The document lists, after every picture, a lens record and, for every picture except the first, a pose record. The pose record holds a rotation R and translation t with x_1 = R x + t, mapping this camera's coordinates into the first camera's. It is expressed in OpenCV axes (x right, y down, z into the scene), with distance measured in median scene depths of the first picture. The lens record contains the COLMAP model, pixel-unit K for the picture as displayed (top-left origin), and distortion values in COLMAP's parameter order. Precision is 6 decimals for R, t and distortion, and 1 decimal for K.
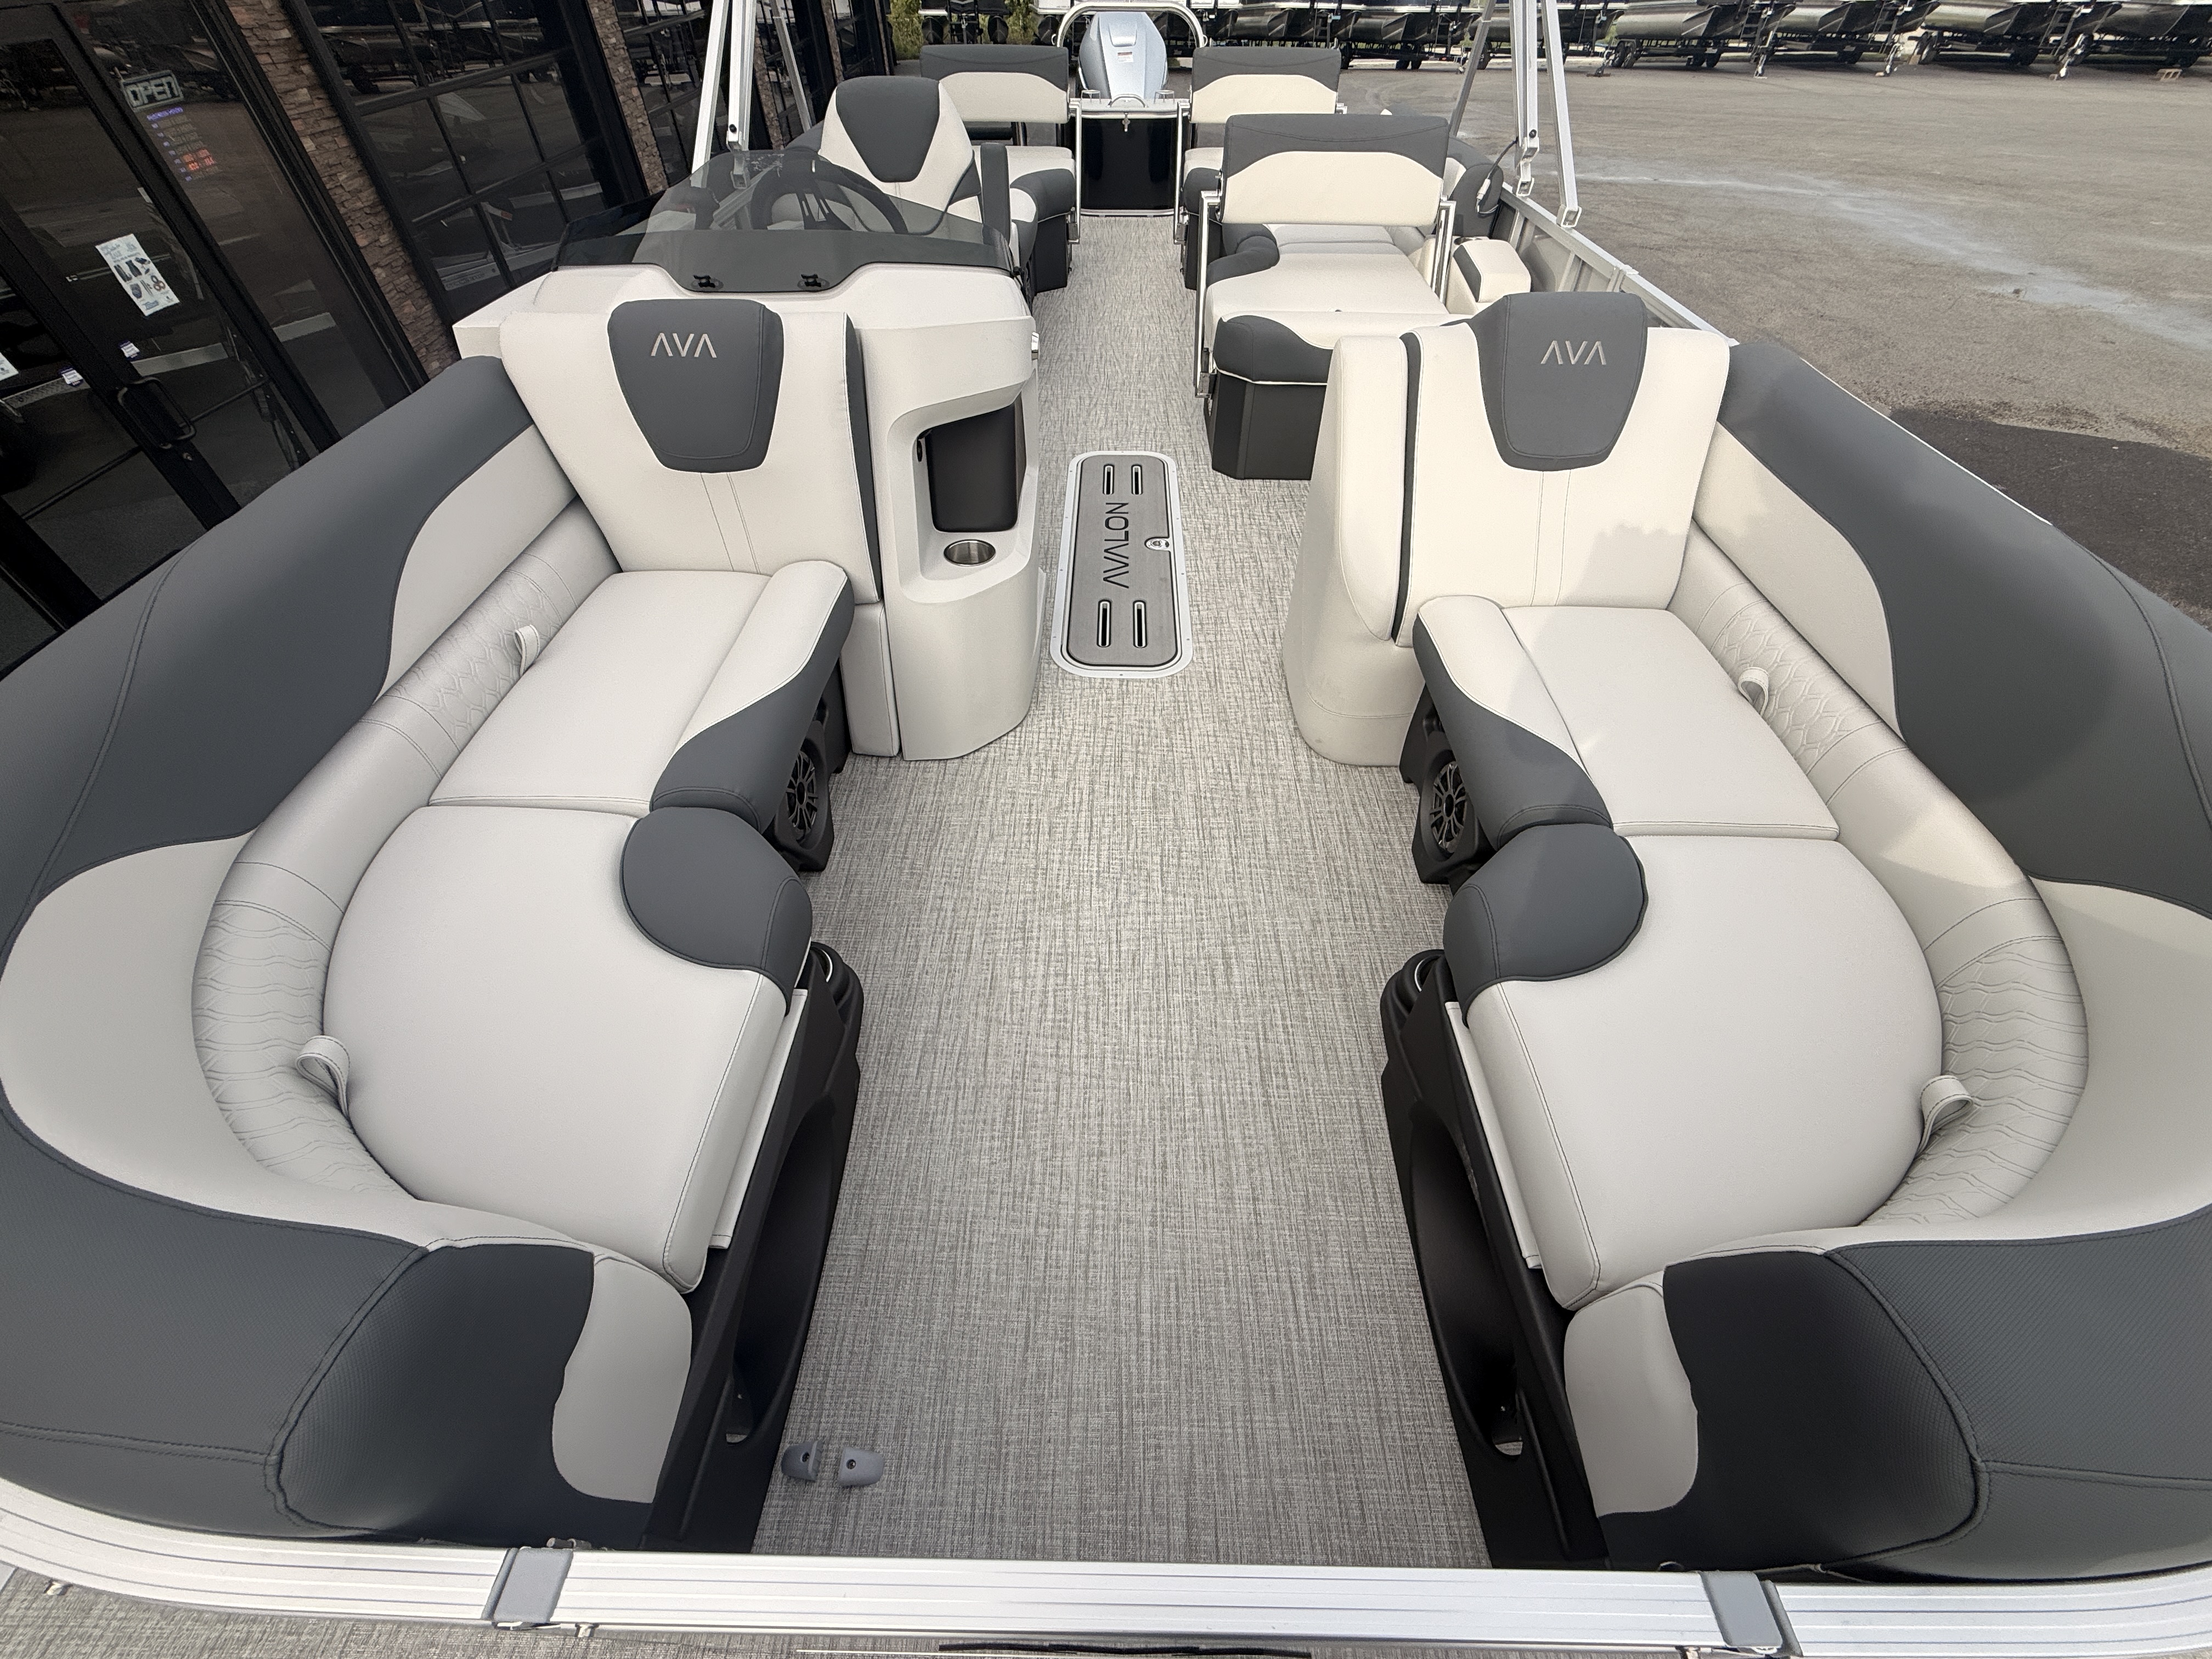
lens RADIAL K [[882.1, 0, 1108.2], [0, 882.1, 826.5], [0, 0, 1]] dist [-0.000611, 0.000273]
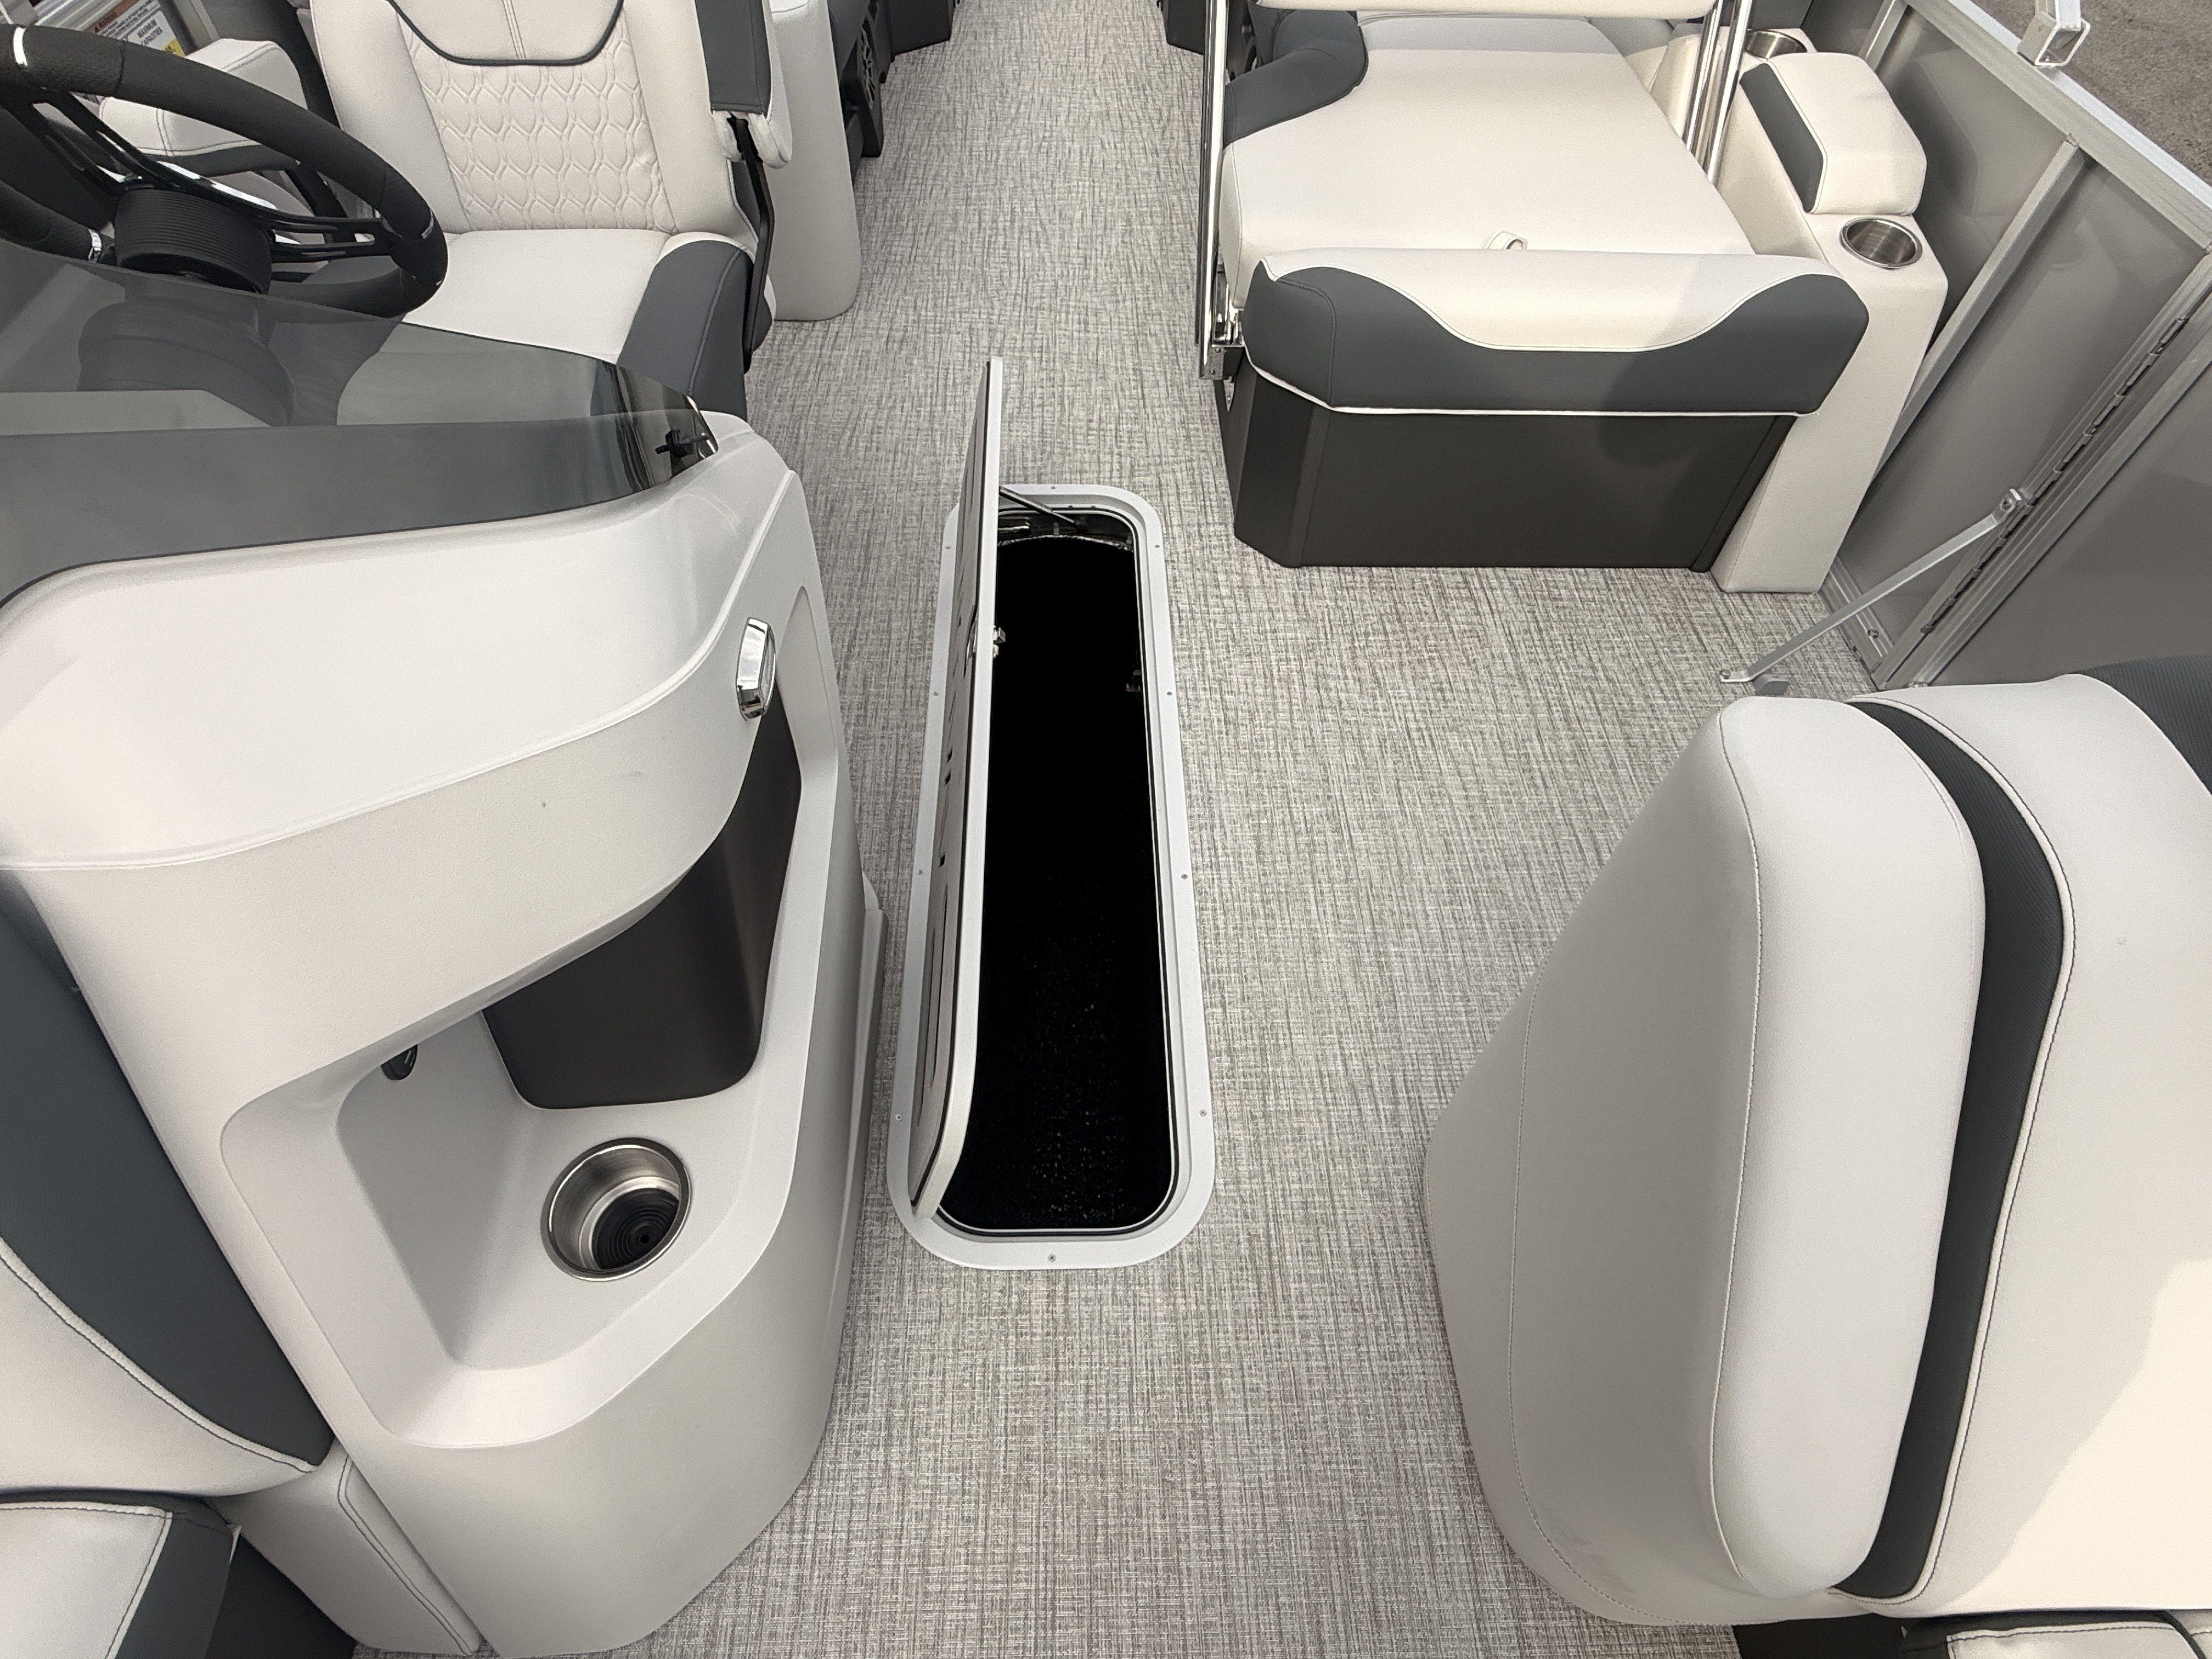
lens RADIAL K [[1139.3, 0, 1108.3], [0, 1139.3, 820.5], [0, 0, 1]] dist [0.000300, -0.000339]
pose [[0.998952, -0.020982, 0.040677, 0.022891], [0.015489, 0.991270, 0.130934, -0.429530], [-0.043069, -0.130167, 0.990556, 0.451350]]
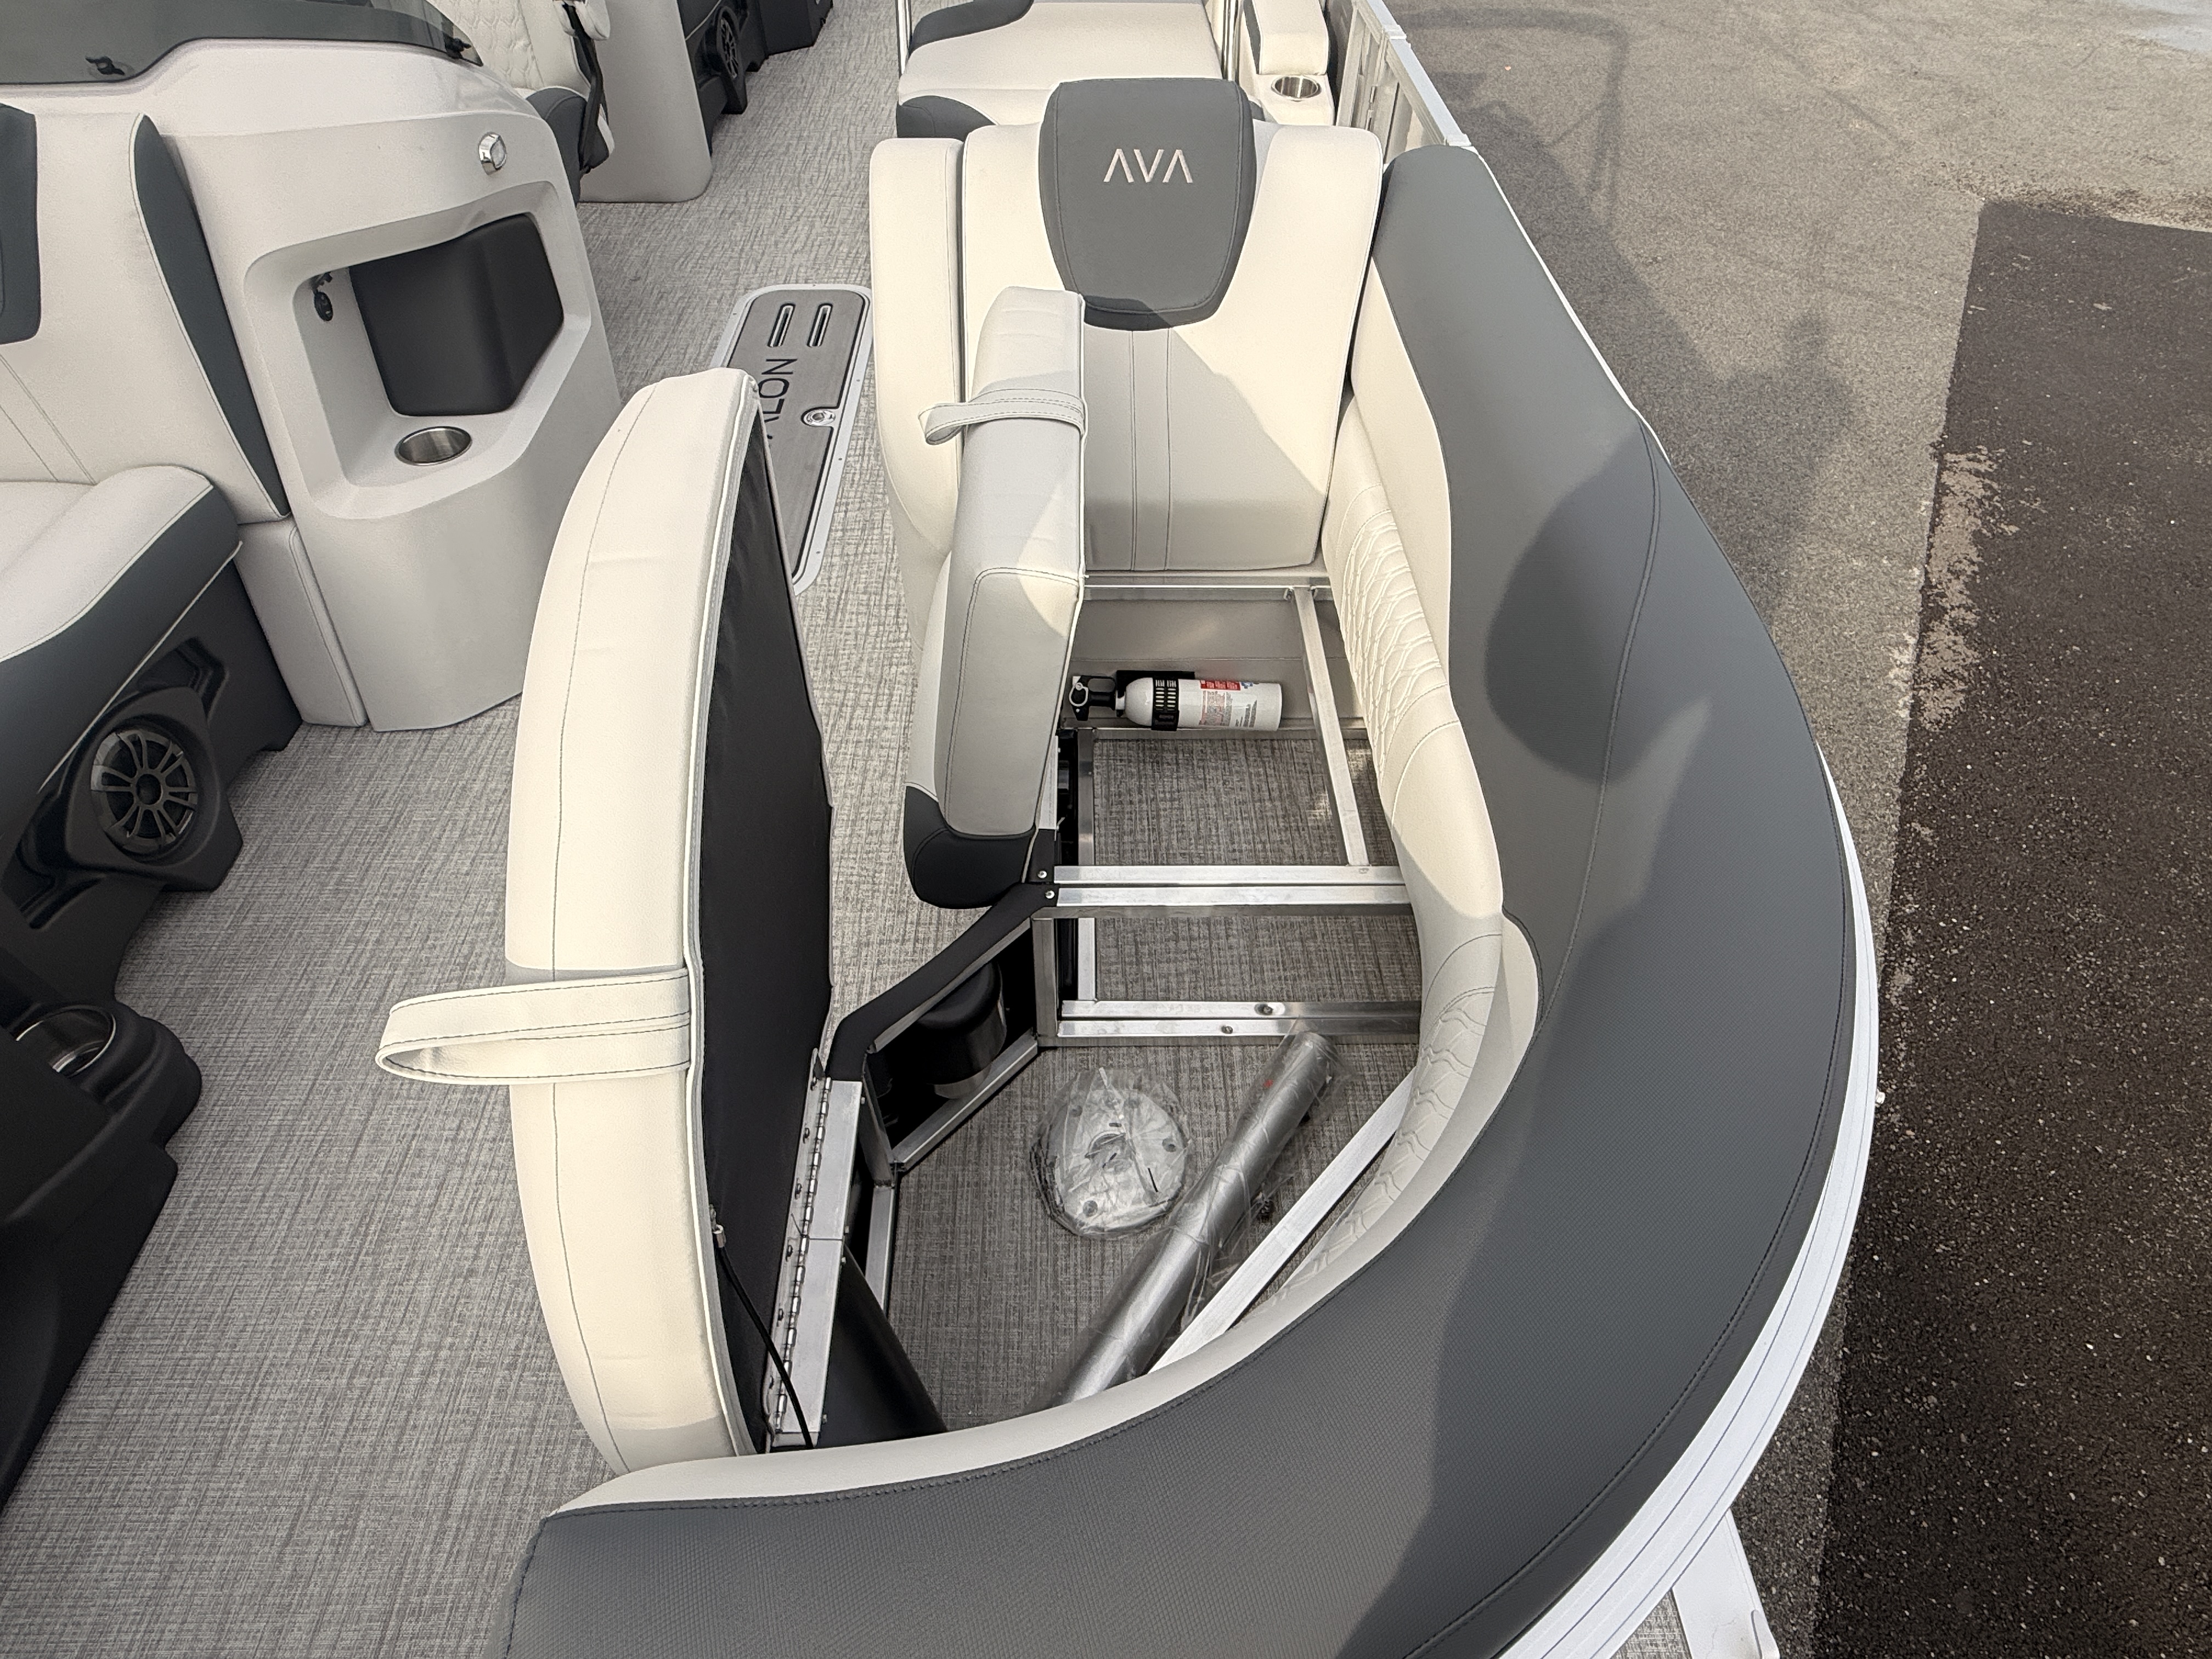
lens RADIAL K [[1139.3, 0, 1104.8], [0, 1139.3, 831.4], [0, 0, 1]] dist [0.000300, -0.000339]
pose [[0.999479, -0.022370, 0.023254, 0.302261], [0.020857, 0.997770, 0.063406, -0.033285], [-0.024620, -0.062888, 0.997717, 0.021274]]
